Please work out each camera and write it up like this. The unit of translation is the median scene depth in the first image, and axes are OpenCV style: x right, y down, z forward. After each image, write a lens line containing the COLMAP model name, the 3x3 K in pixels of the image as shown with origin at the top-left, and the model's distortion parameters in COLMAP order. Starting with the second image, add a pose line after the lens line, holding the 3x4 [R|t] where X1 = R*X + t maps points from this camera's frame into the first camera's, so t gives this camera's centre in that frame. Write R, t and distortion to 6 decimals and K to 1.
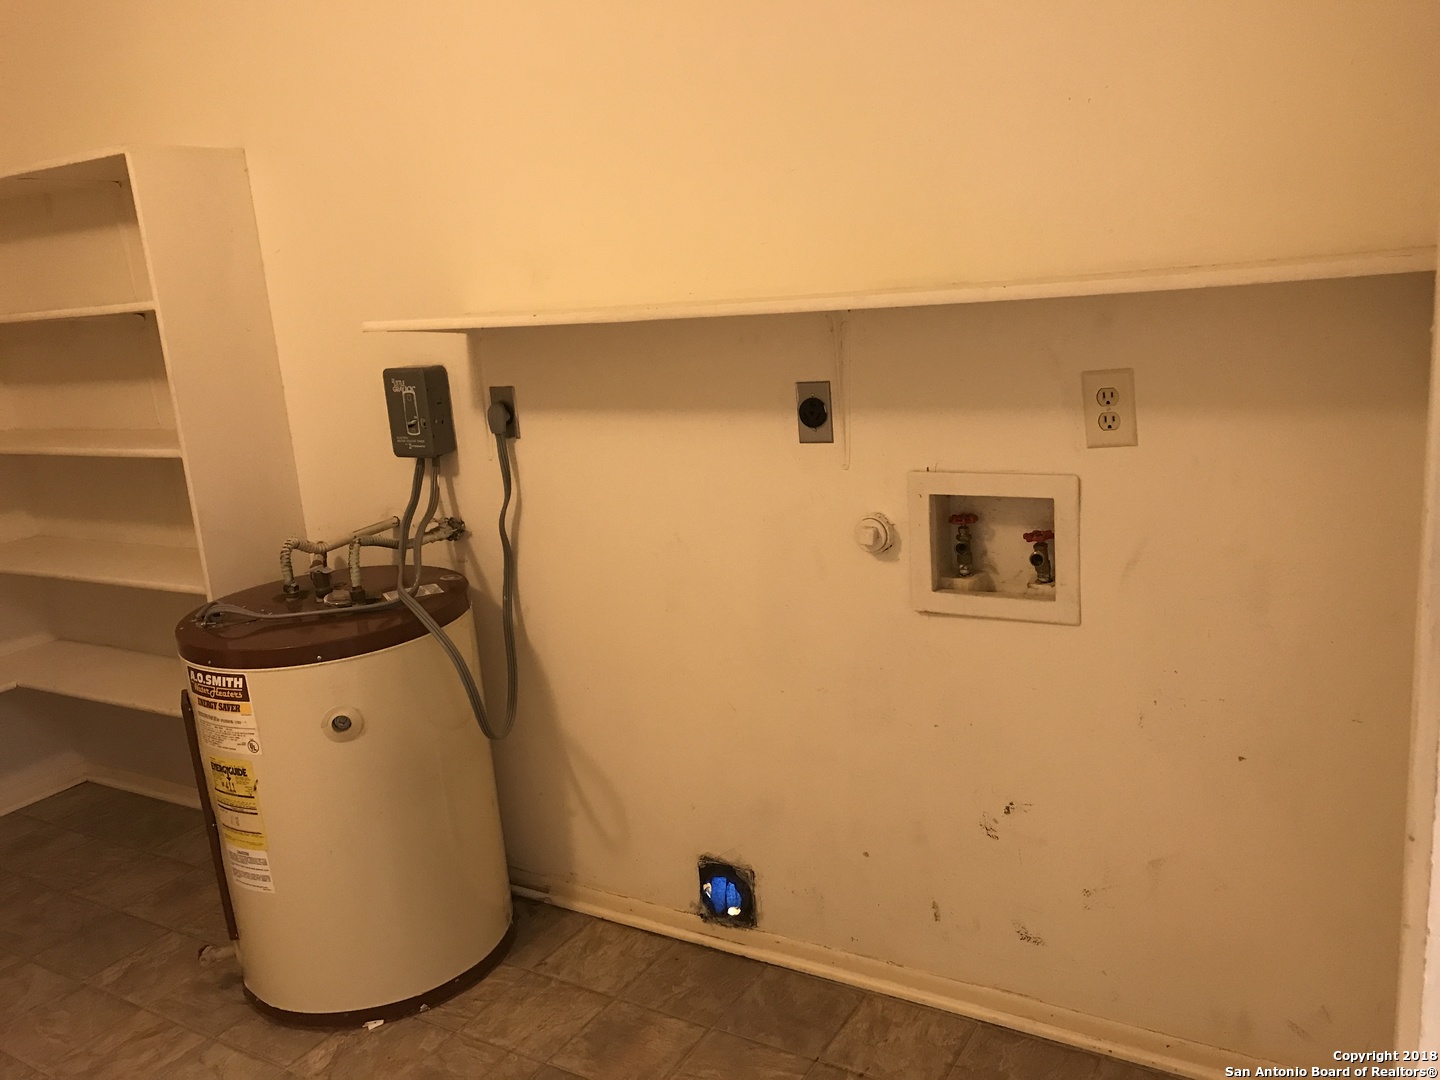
lens RADIAL K [[1164.4, 0, 720.0], [0, 1164.4, 540.0], [0, 0, 1]] dist [-0.001255, -0.010136]
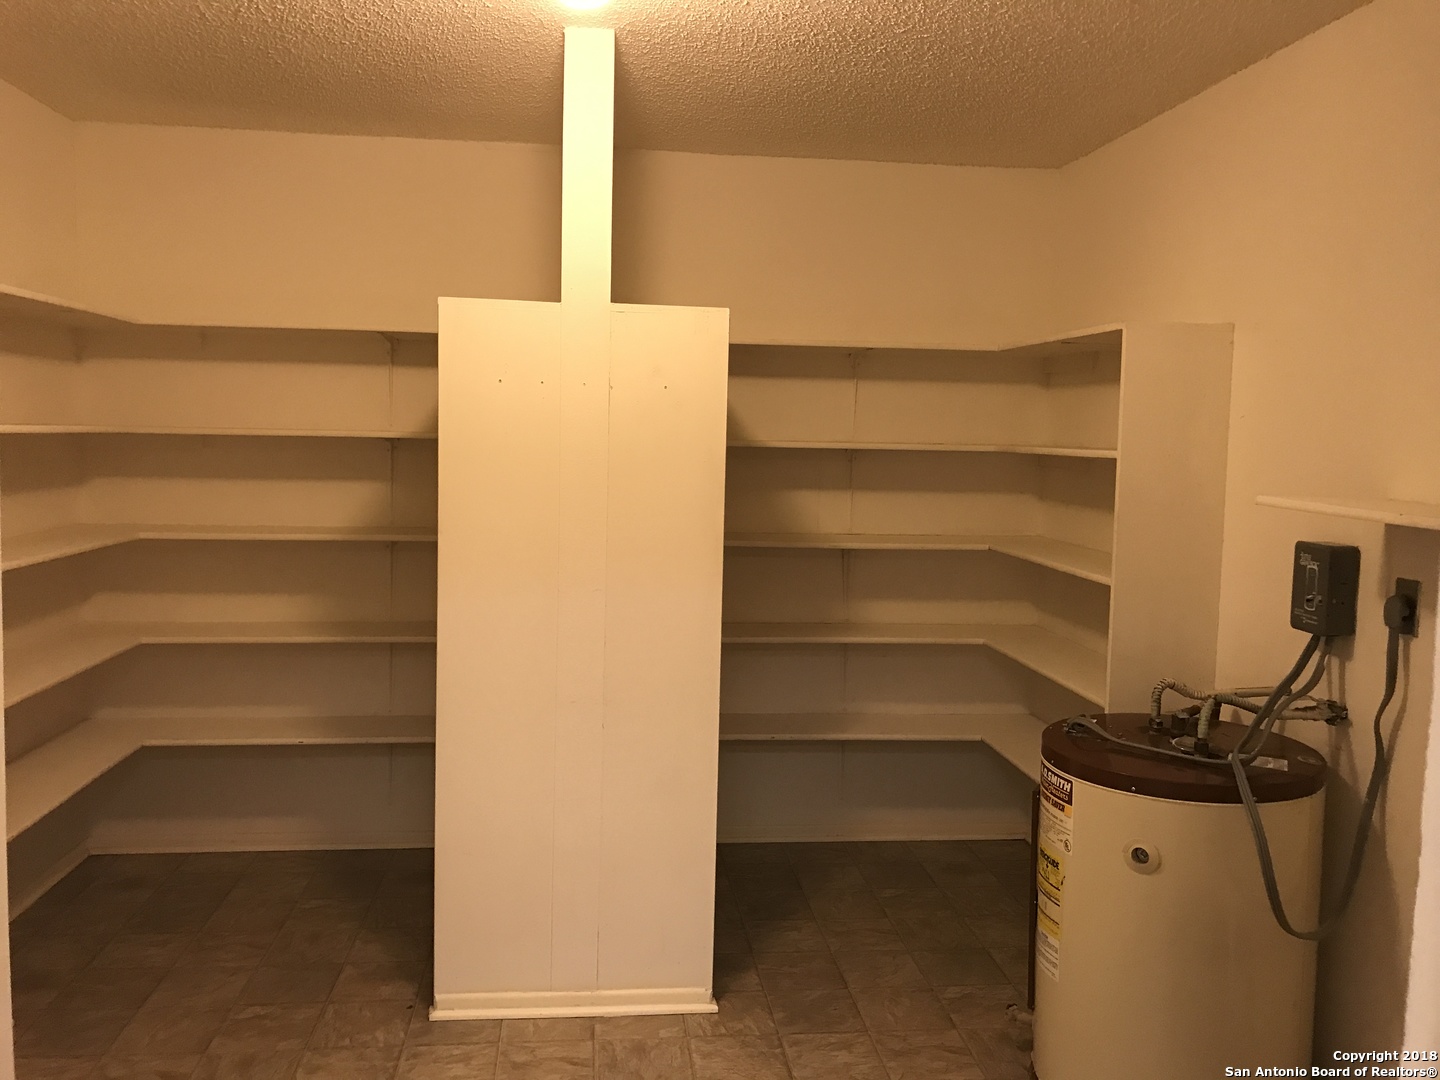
lens RADIAL K [[1164.4, 0, 720.0], [0, 1164.4, 540.0], [0, 0, 1]] dist [-0.001255, -0.010136]
pose [[0.600332, 0.165192, -0.782504, 0.207448], [-0.245335, 0.969300, 0.016407, -0.041649], [0.761191, 0.182126, 0.622429, -0.014920]]
